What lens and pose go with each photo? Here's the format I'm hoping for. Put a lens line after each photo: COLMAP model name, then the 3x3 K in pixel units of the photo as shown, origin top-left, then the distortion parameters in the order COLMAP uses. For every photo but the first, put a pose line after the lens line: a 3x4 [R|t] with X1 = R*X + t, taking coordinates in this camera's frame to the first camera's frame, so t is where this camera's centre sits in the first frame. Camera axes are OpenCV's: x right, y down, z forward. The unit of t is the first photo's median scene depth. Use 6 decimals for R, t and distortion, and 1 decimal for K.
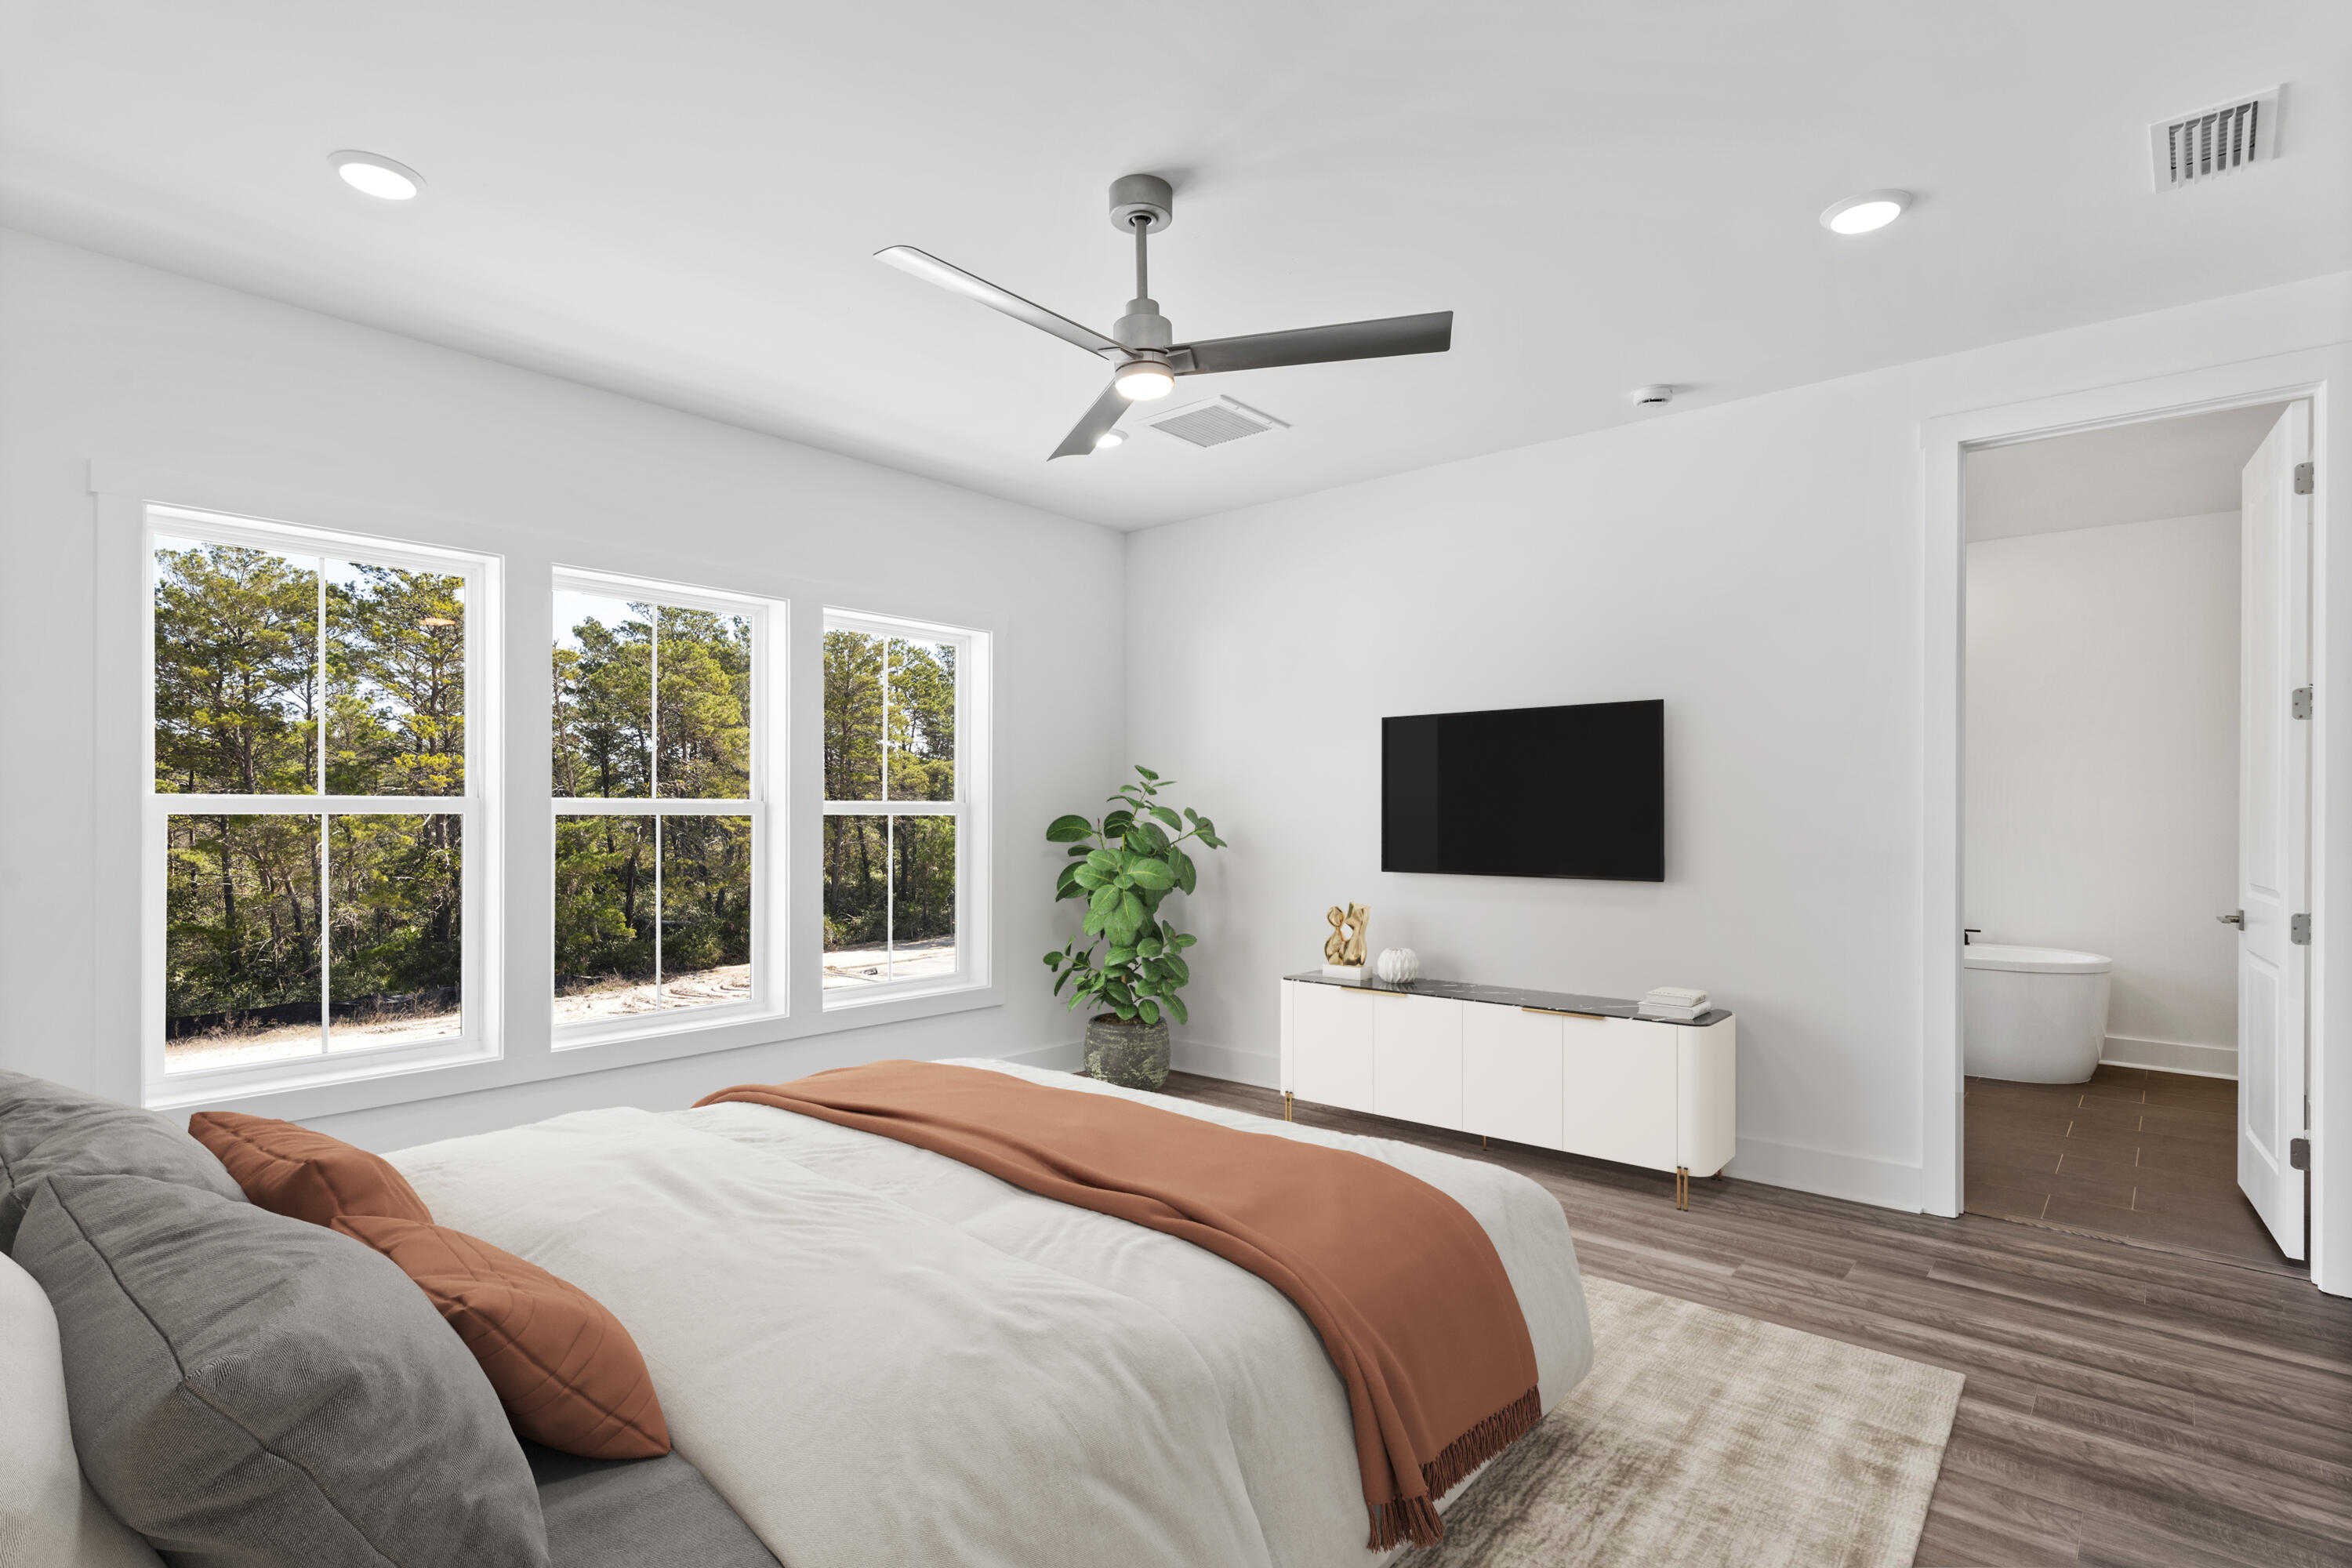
lens RADIAL K [[1150.0, 0, 1178.0], [0, 1150.0, 797.5], [0, 0, 1]] dist [-0.000473, -0.001051]
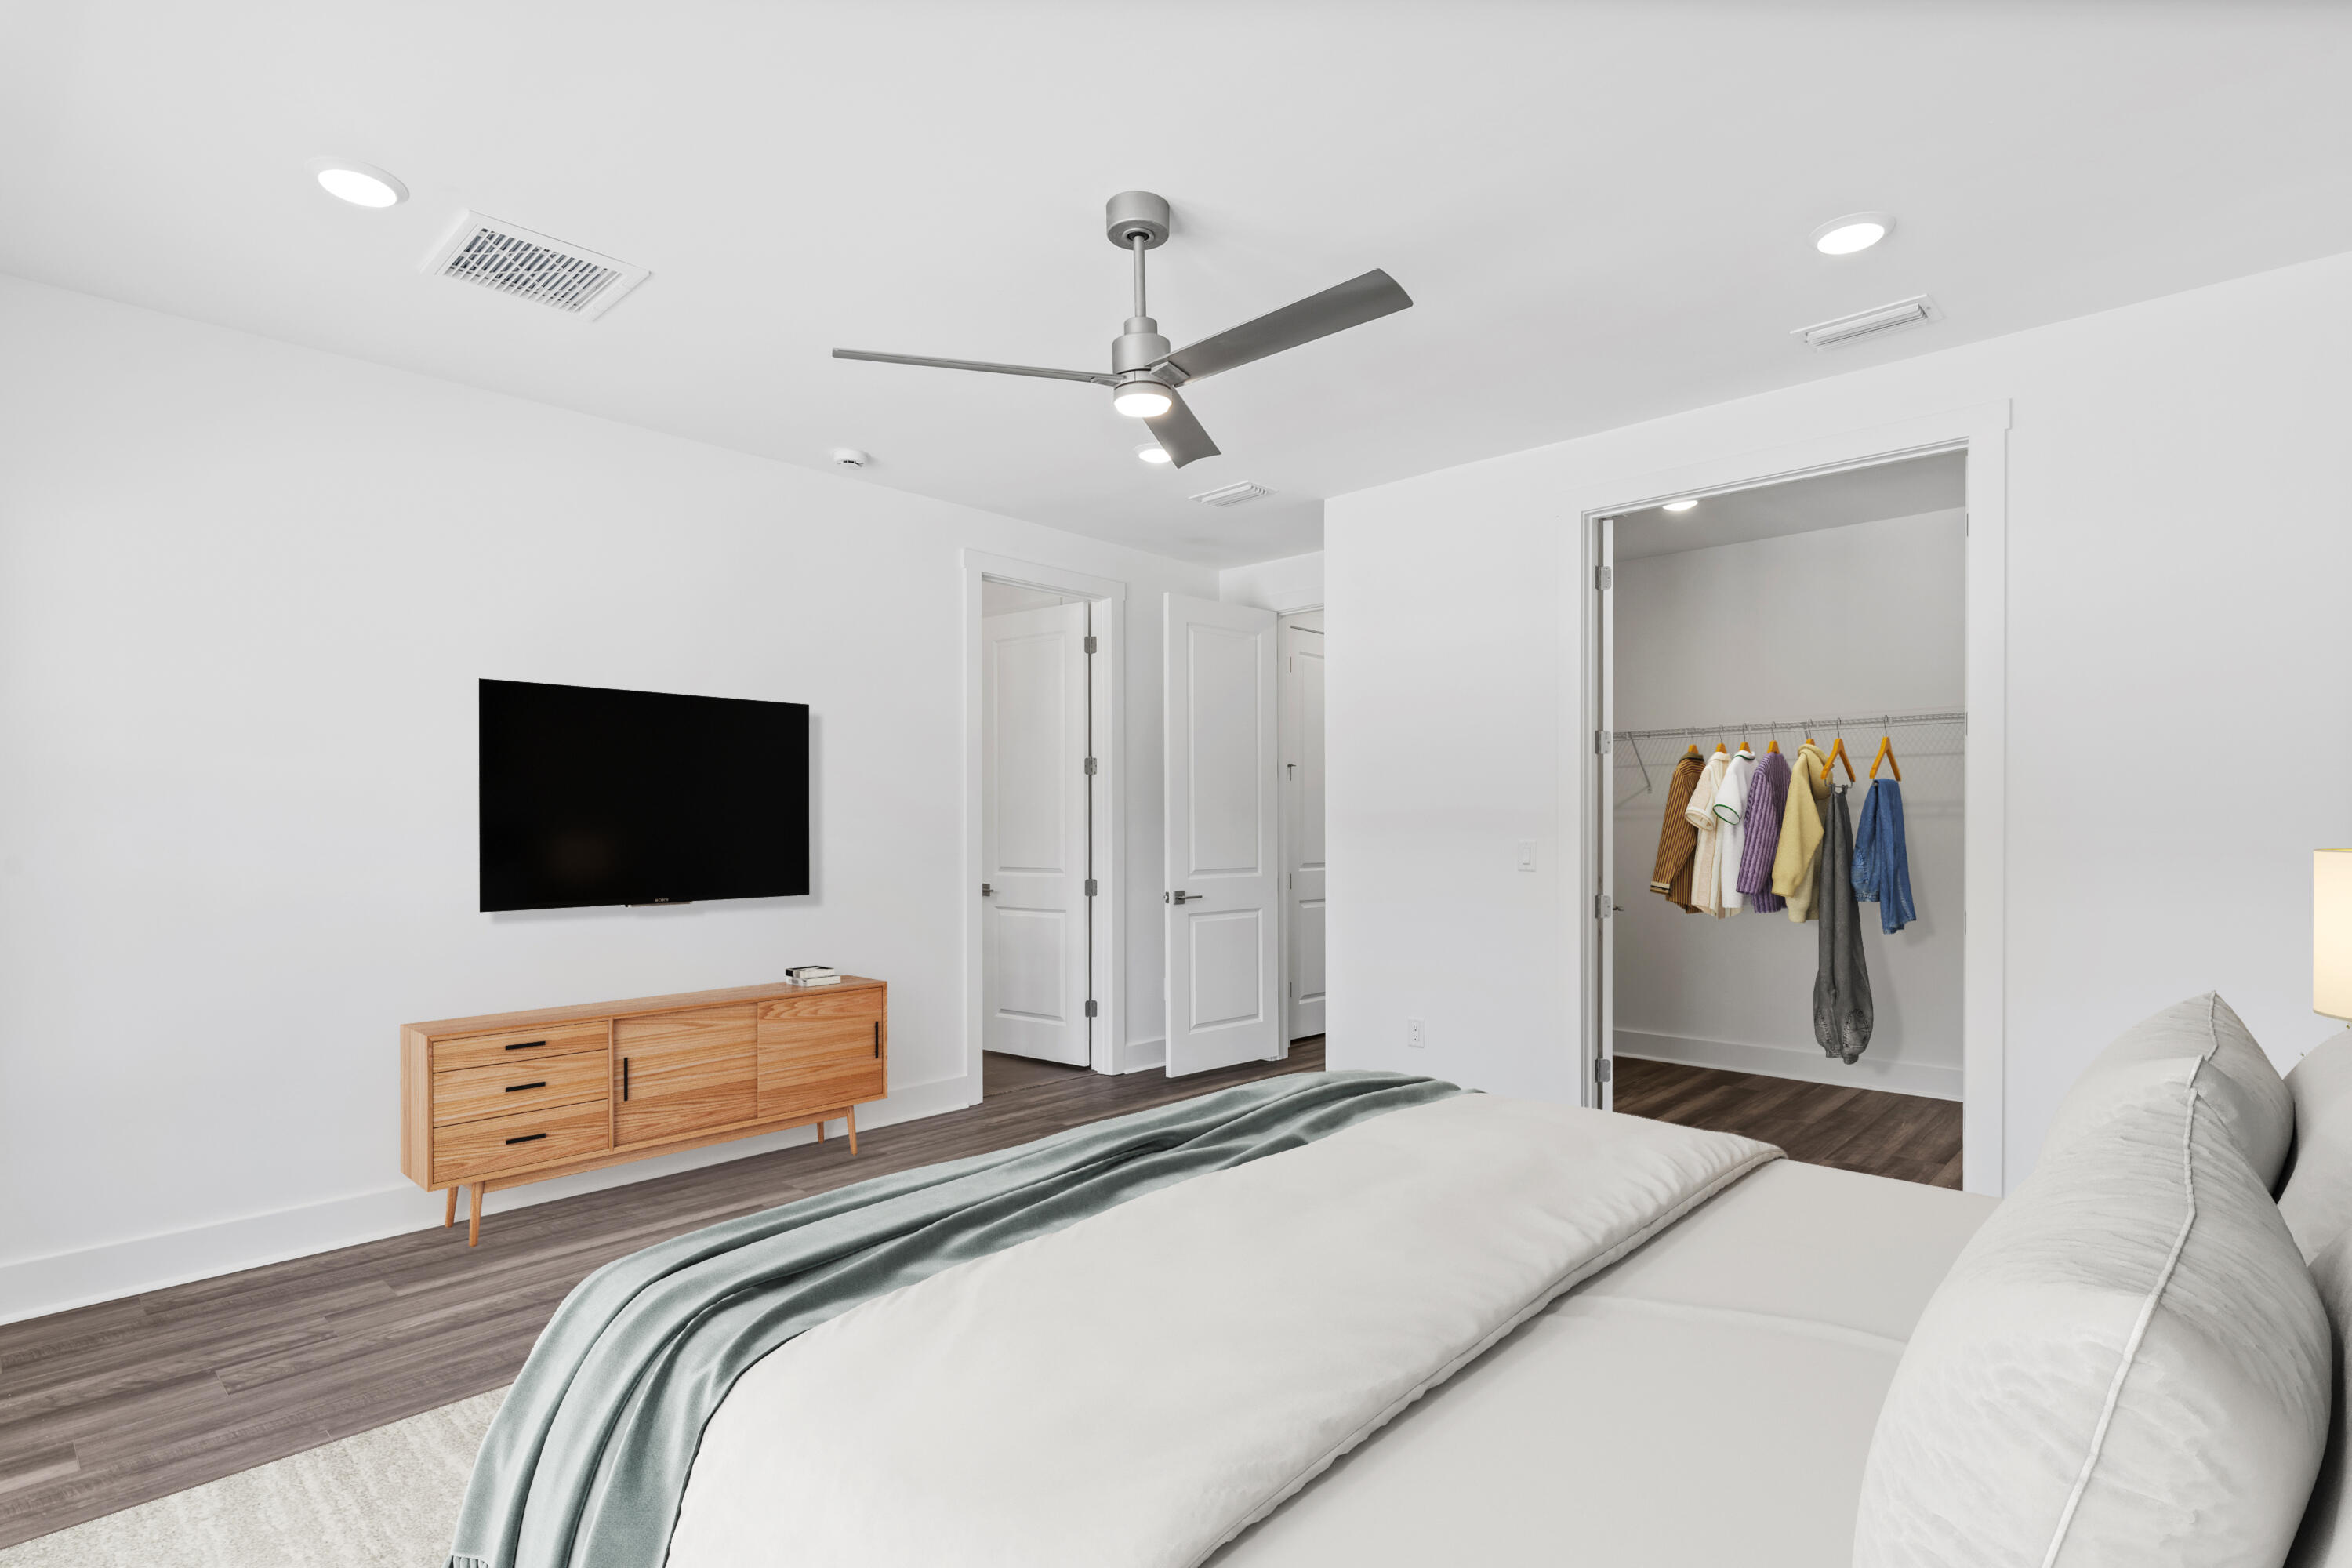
lens RADIAL K [[1171.1, 0, 1183.1], [0, 1171.1, 840.6], [0, 0, 1]] dist [0.001891, 0.000409]
pose [[0.028100, -0.019953, 0.999406, -0.732493], [-0.002509, 0.999796, 0.020031, 0.000619], [-0.999602, -0.003070, 0.028044, 0.639691]]
